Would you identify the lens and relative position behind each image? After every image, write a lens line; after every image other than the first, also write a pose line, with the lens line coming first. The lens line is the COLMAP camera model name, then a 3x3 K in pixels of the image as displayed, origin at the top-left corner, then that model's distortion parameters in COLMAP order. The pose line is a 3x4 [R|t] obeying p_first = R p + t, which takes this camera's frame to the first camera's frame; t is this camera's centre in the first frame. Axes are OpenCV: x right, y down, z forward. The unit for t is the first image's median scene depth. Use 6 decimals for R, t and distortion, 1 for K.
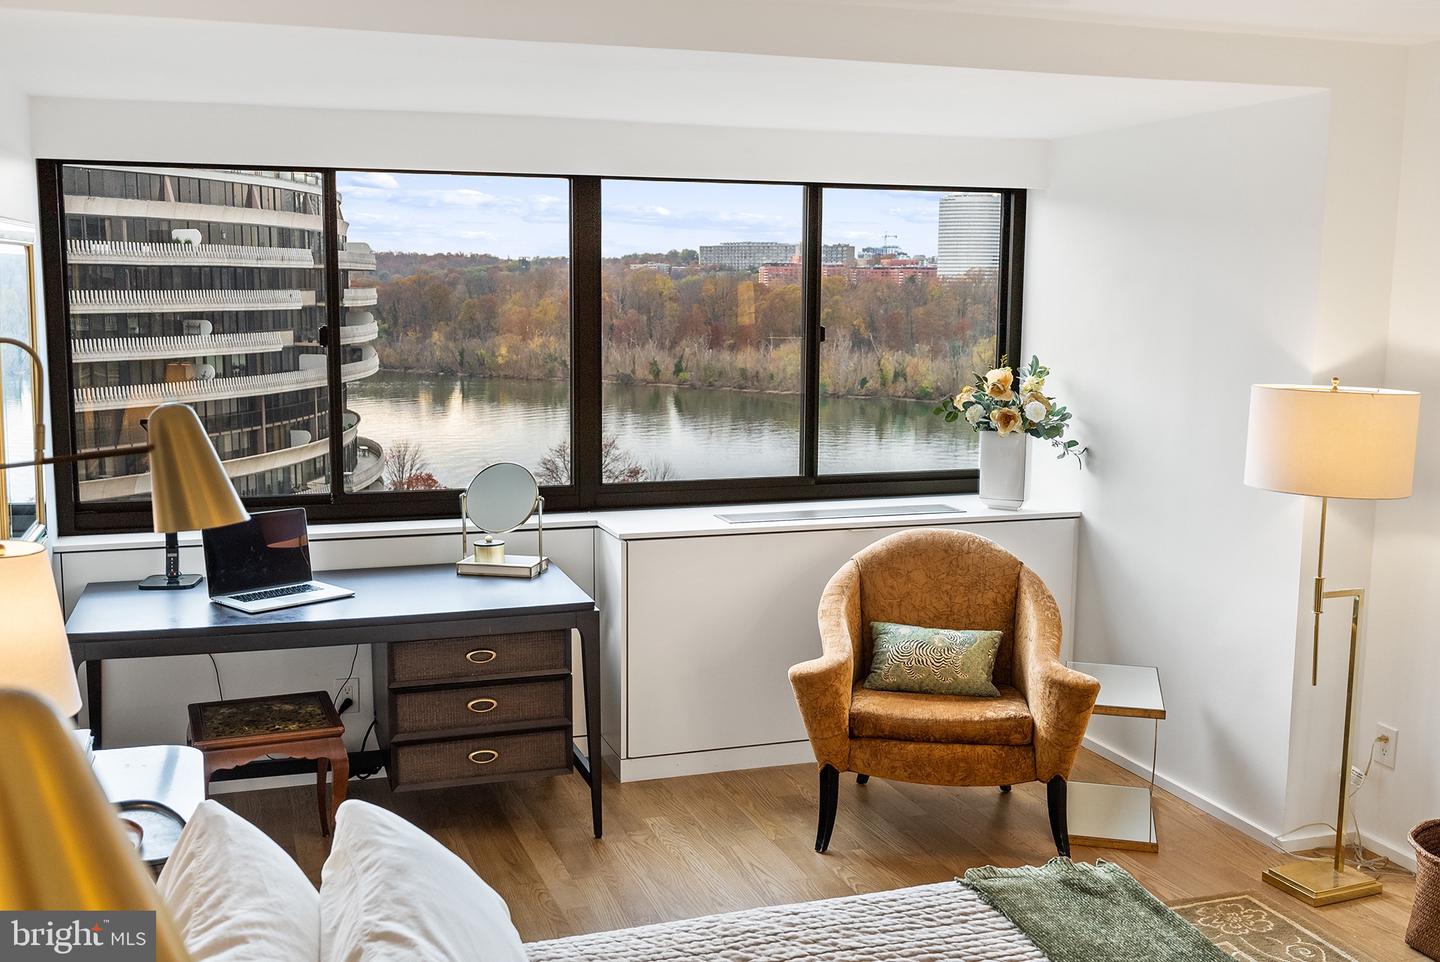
lens RADIAL K [[1468.4, 0, 719.0], [0, 1468.4, 483.2], [0, 0, 1]] dist [-0.011322, 0.000000]
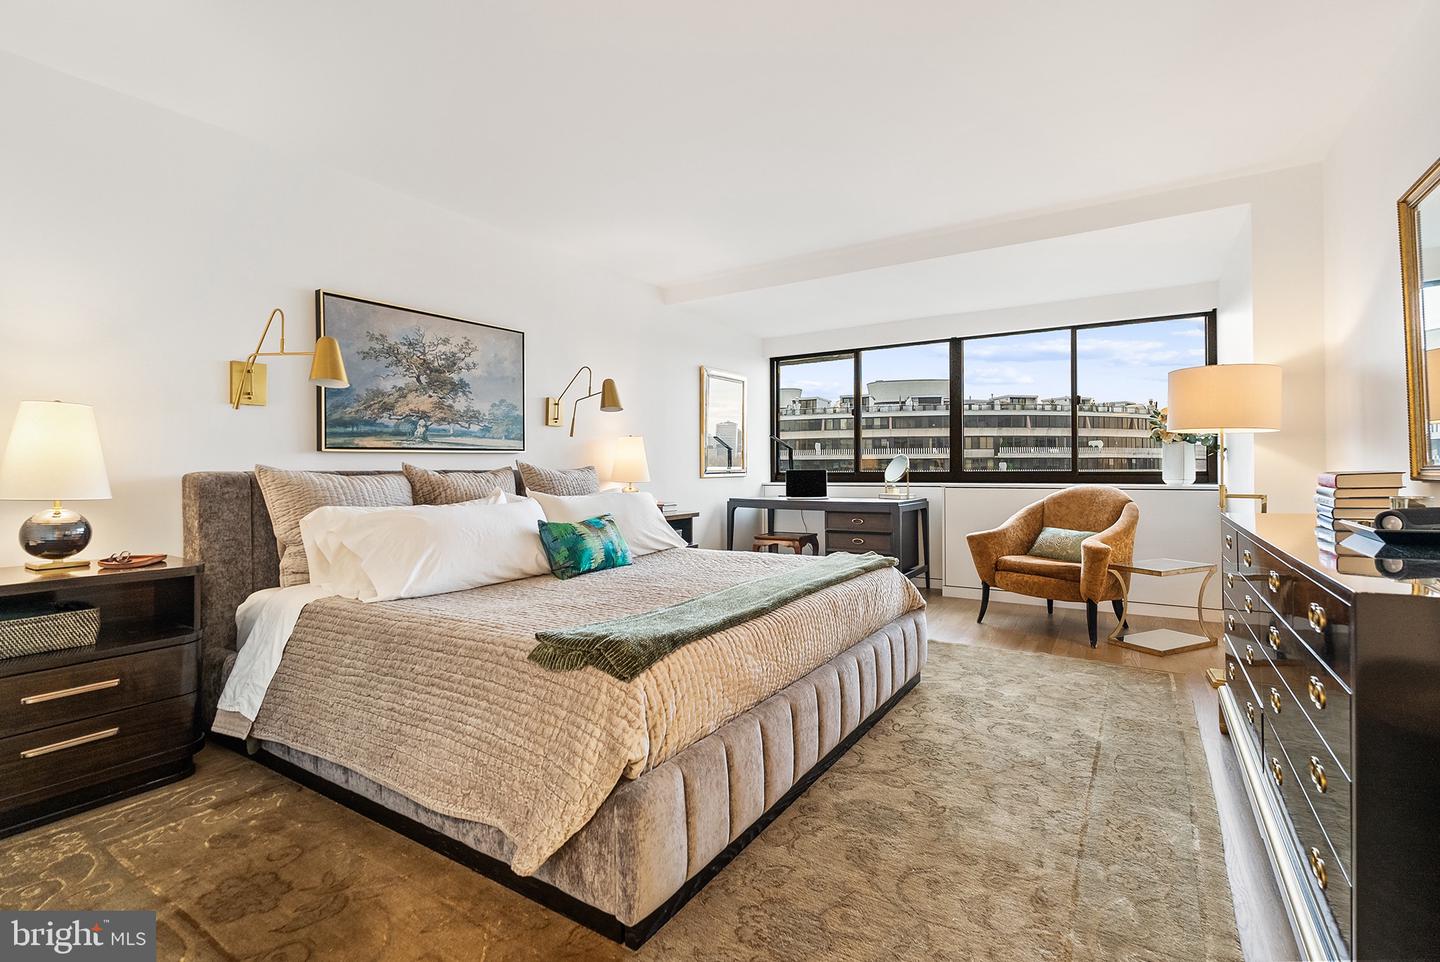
lens RADIAL K [[659.8, 0, 722.1], [0, 659.8, 470.4], [0, 0, 1]] dist [0.001177, -0.000028]
pose [[0.633497, -0.003194, -0.773738, 0.488090], [-0.103041, 0.990736, -0.088454, 0.132952], [0.766853, 0.135762, 0.627300, 0.074940]]
